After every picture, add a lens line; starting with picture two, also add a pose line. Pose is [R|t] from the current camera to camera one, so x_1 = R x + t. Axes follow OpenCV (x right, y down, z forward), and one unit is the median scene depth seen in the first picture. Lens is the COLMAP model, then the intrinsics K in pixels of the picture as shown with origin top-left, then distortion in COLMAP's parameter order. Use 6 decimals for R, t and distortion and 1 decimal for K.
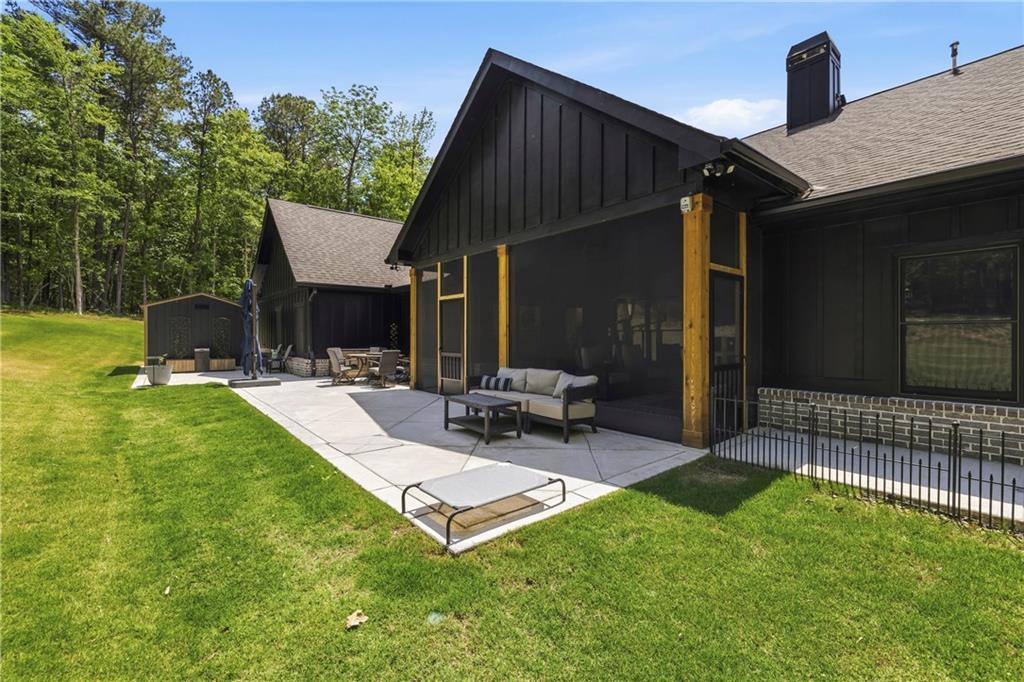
lens RADIAL K [[437.7, 0, 495.2], [0, 437.7, 339.2], [0, 0, 1]] dist [-0.000599, -0.000246]
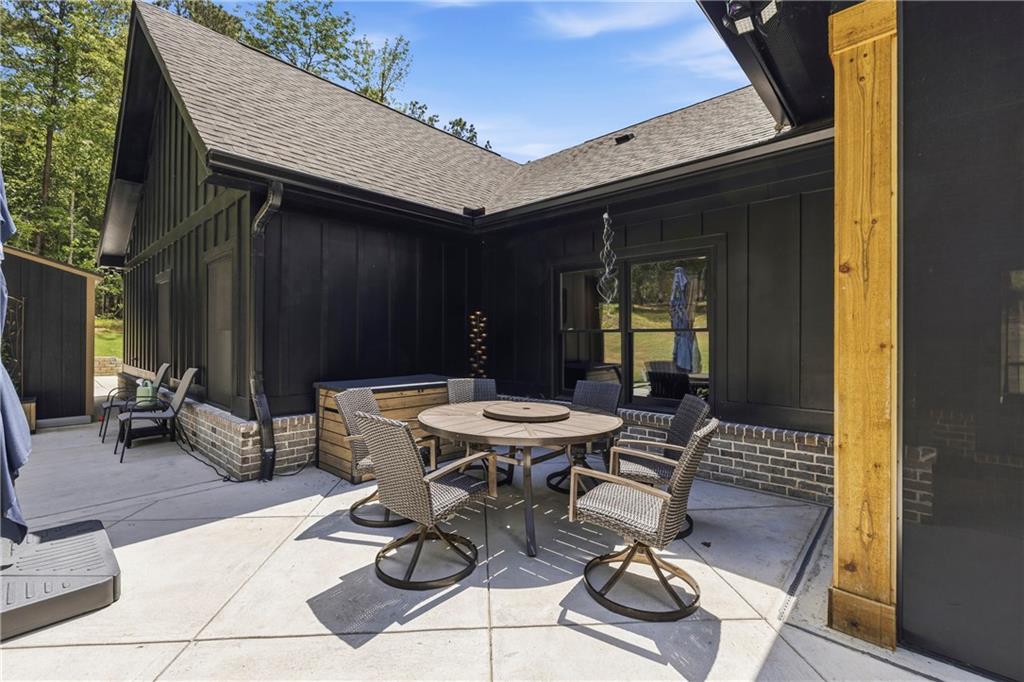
lens RADIAL K [[437.7, 0, 495.2], [0, 437.7, 339.2], [0, 0, 1]] dist [-0.000599, -0.000246]
pose [[0.989307, 0.000866, 0.145844, -0.293904], [-0.000540, 0.999997, -0.002274, -0.010409], [-0.145846, 0.002171, 0.989305, 0.654155]]
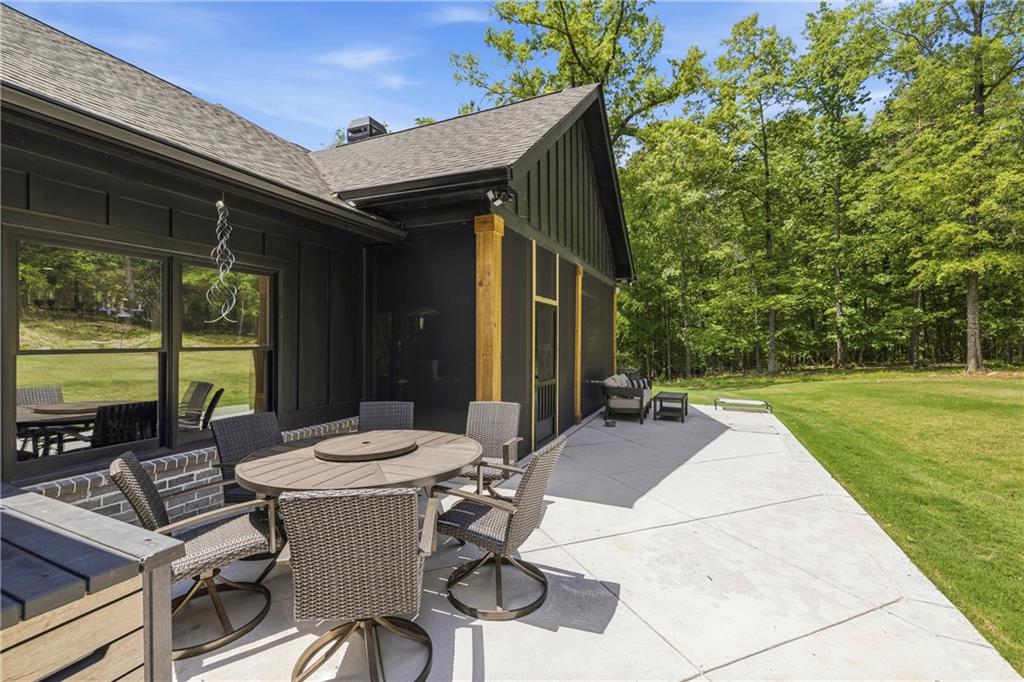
lens RADIAL K [[437.7, 0, 495.2], [0, 437.7, 339.2], [0, 0, 1]] dist [-0.000599, -0.000246]
pose [[-0.442479, 0.001948, 0.896777, -0.487261], [0.004183, 0.999991, -0.000108, -0.024404], [-0.896769, 0.003703, -0.442483, 0.964535]]
